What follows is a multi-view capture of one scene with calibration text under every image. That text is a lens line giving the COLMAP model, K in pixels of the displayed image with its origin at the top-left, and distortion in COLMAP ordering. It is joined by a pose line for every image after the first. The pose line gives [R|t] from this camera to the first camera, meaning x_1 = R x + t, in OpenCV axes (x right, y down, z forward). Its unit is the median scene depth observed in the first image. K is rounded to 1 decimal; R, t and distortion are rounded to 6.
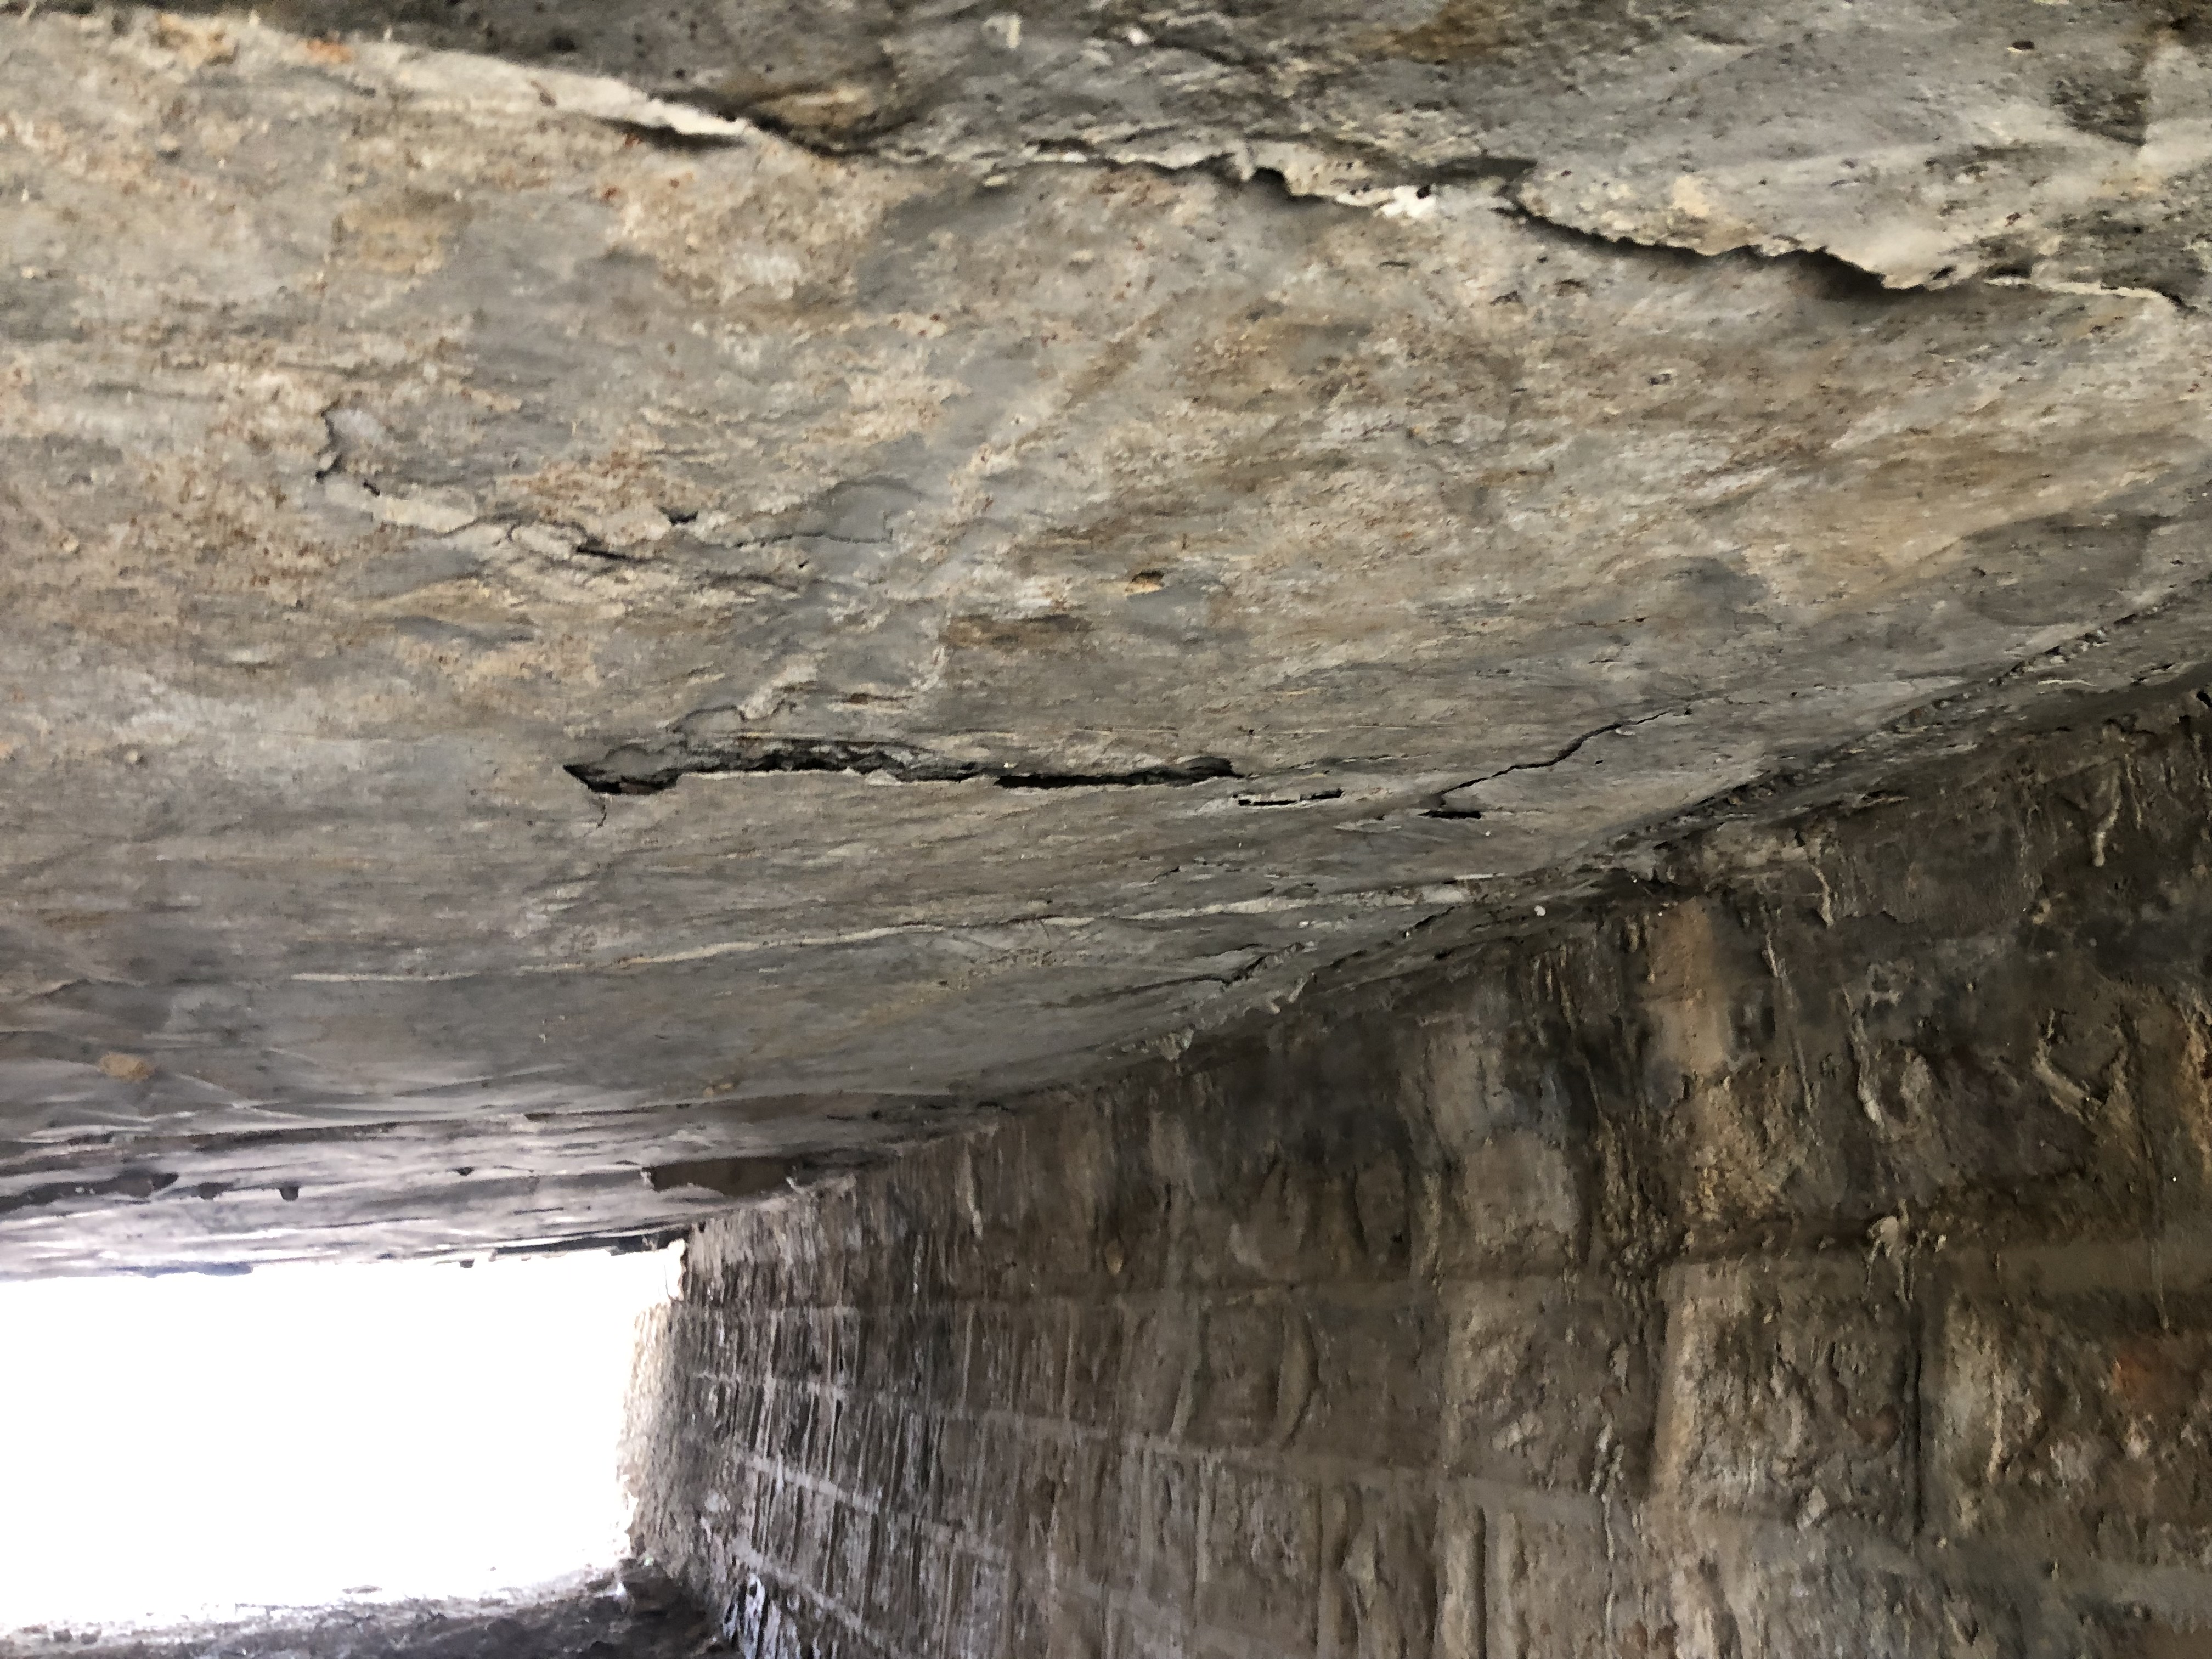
lens RADIAL K [[1857.7, 0, 1097.0], [0, 1857.7, 842.8], [0, 0, 1]] dist [0.022862, -0.015662]
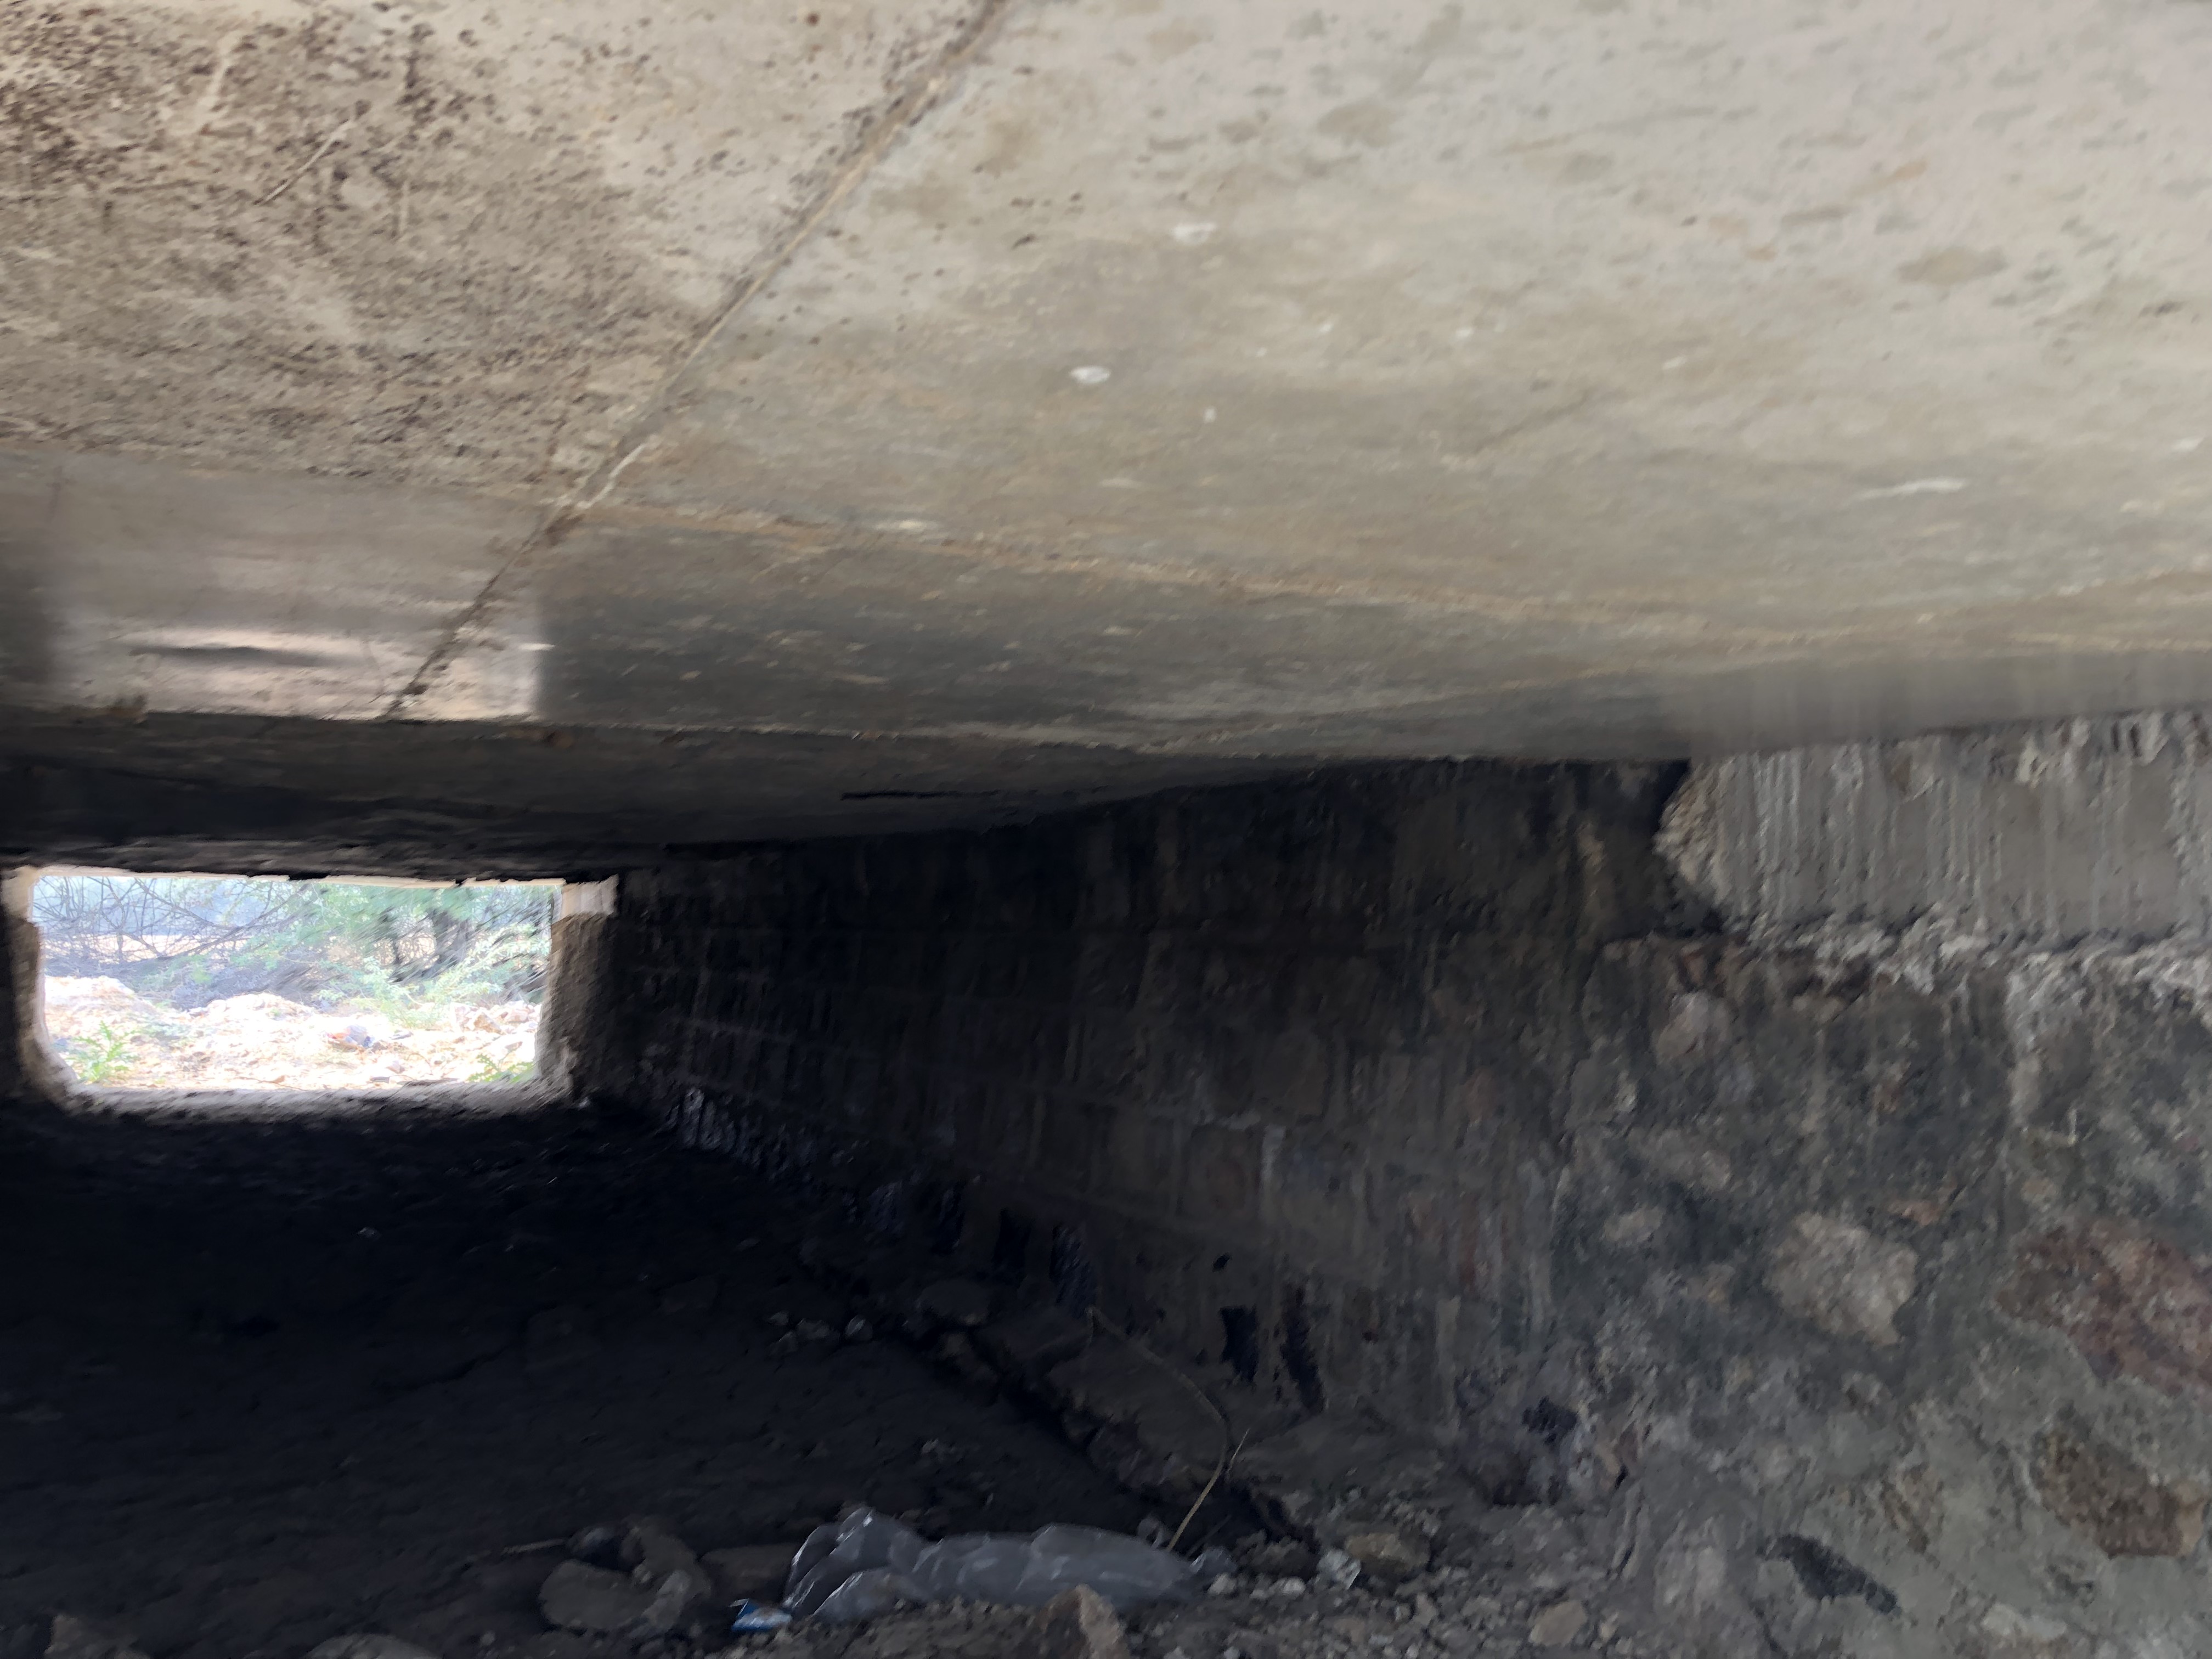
lens RADIAL K [[1844.0, 0, 1083.1], [0, 1844.0, 842.8], [0, 0, 1]] dist [0.062803, -0.065811]
pose [[0.992643, 0.067617, 0.100437, -0.029087], [-0.084951, 0.980026, 0.179813, -0.137533], [-0.086272, -0.187022, 0.978560, -0.587661]]
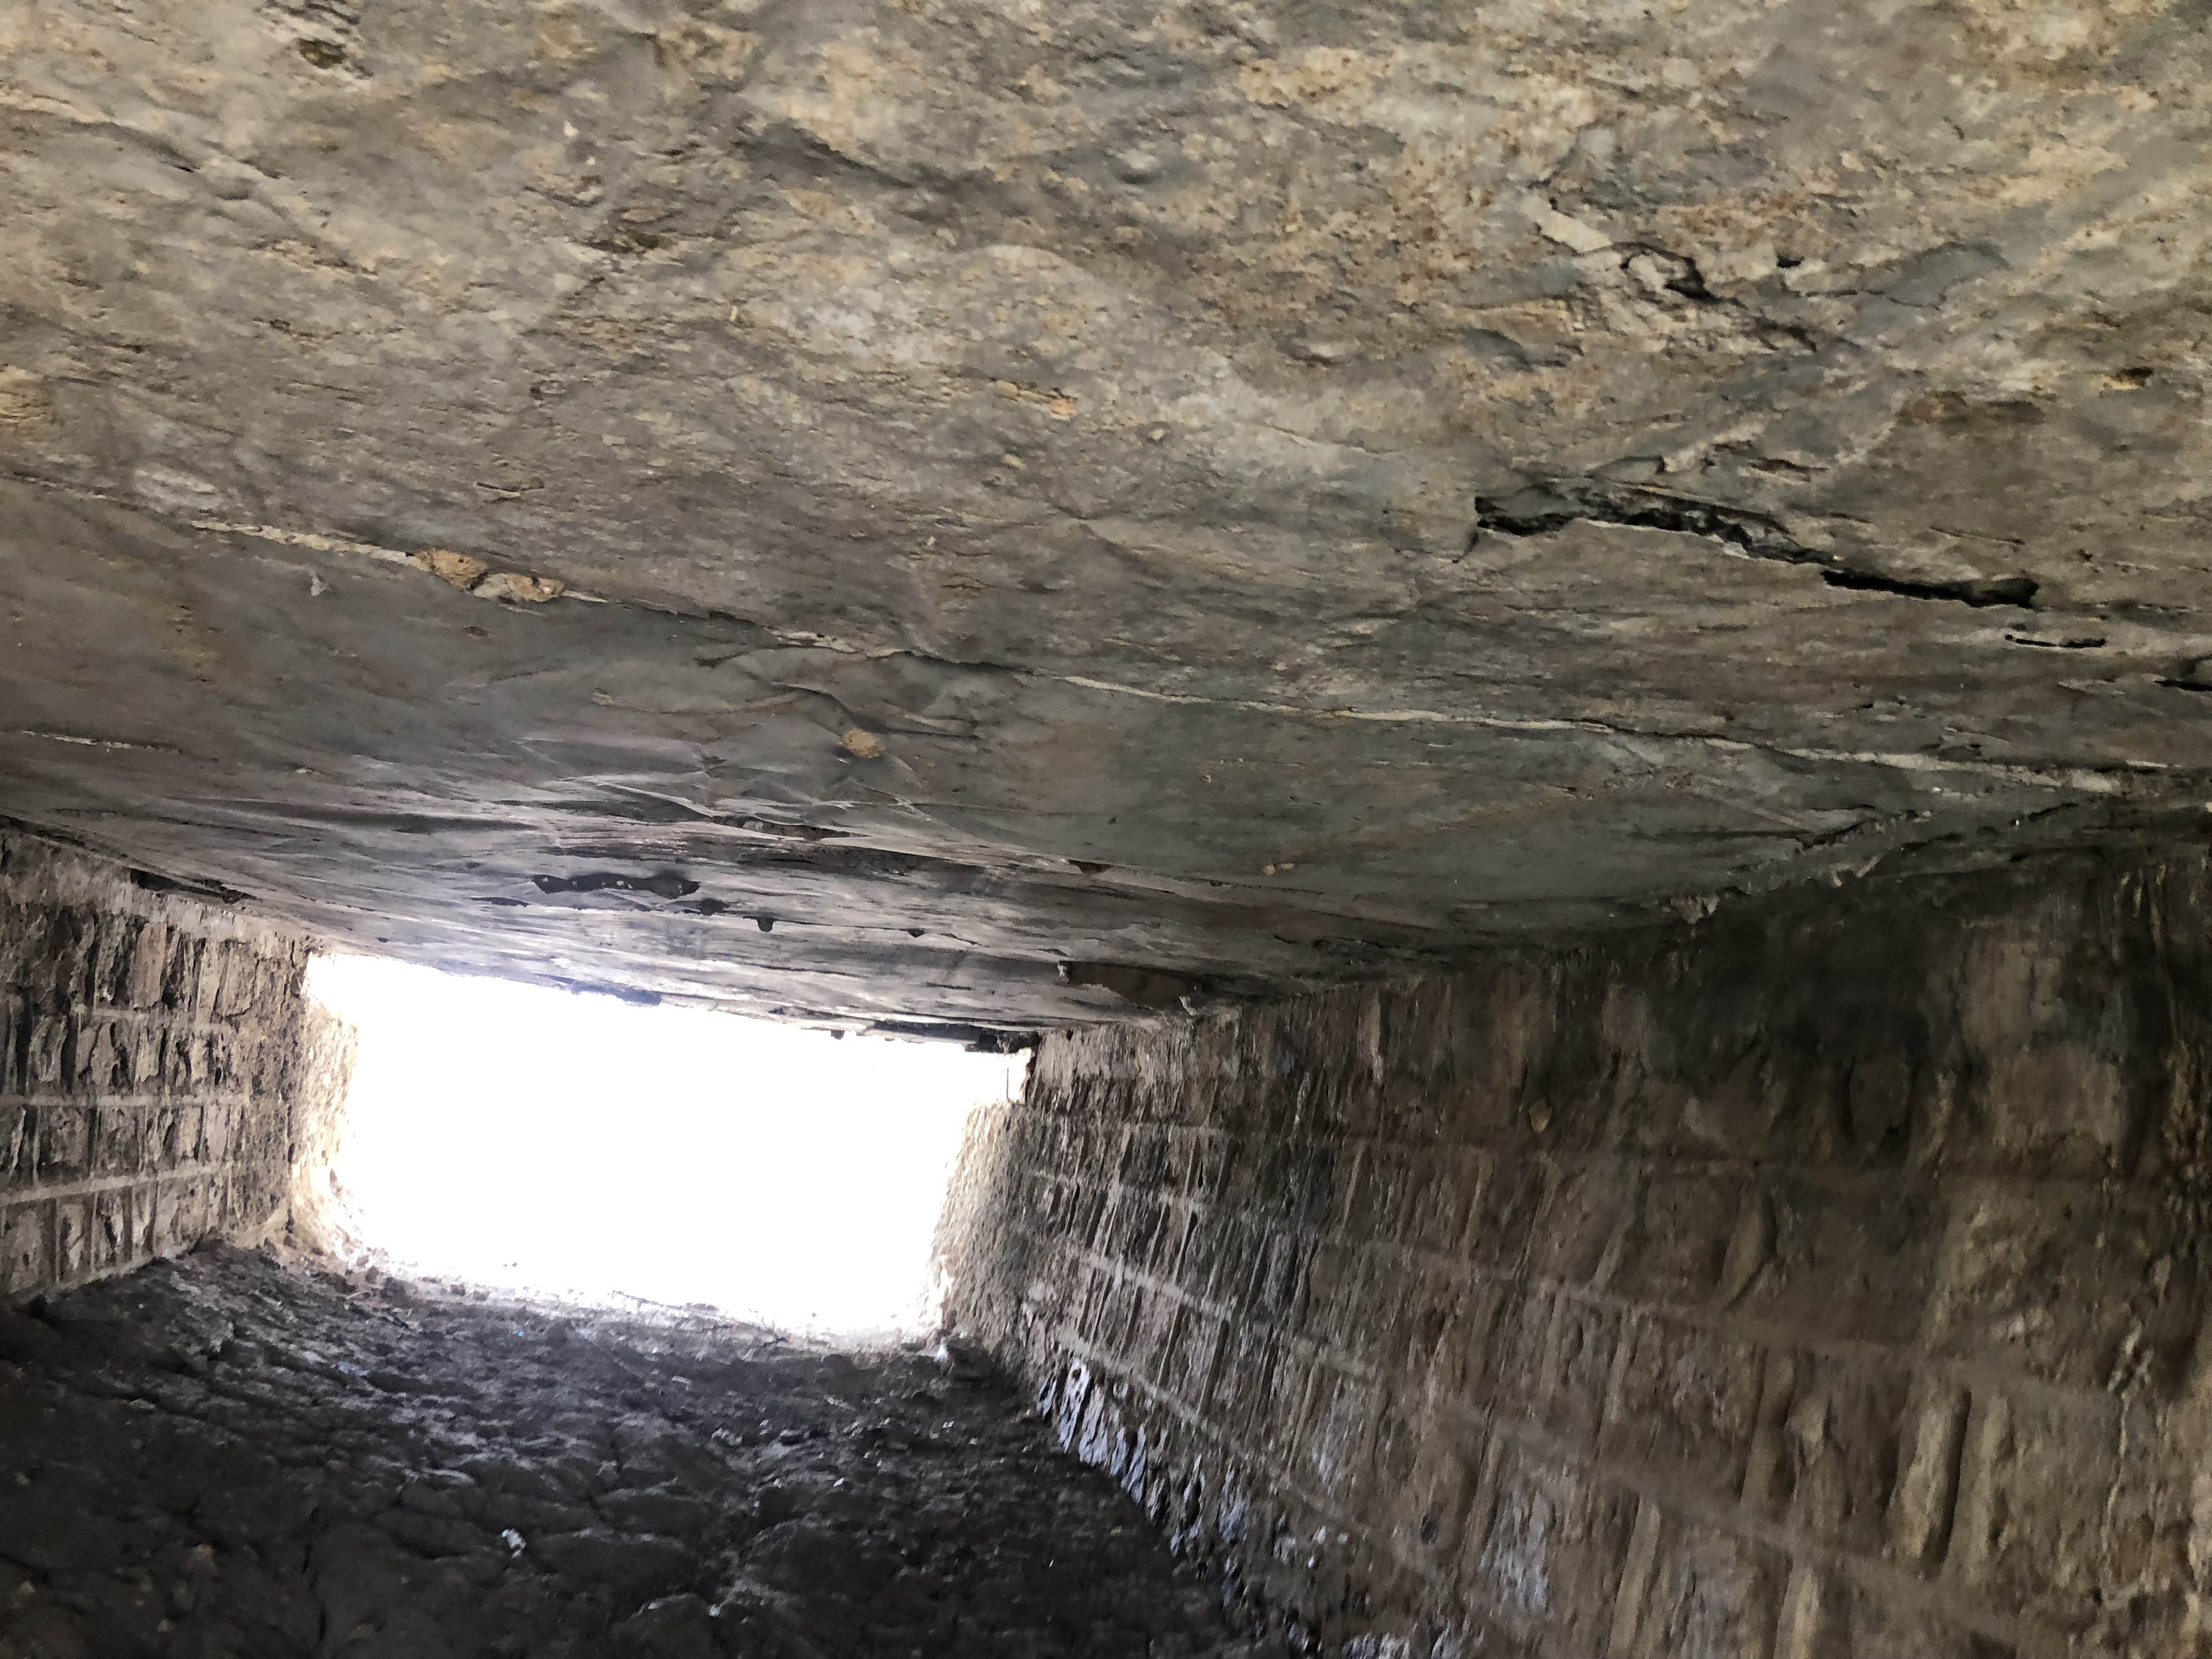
lens RADIAL K [[1844.0, 0, 1083.1], [0, 1844.0, 842.8], [0, 0, 1]] dist [0.062803, -0.065811]
pose [[0.972047, 0.162521, -0.169446, -0.055032], [-0.151574, 0.985540, 0.075741, 0.021986], [0.179305, -0.047940, 0.982625, -0.030596]]
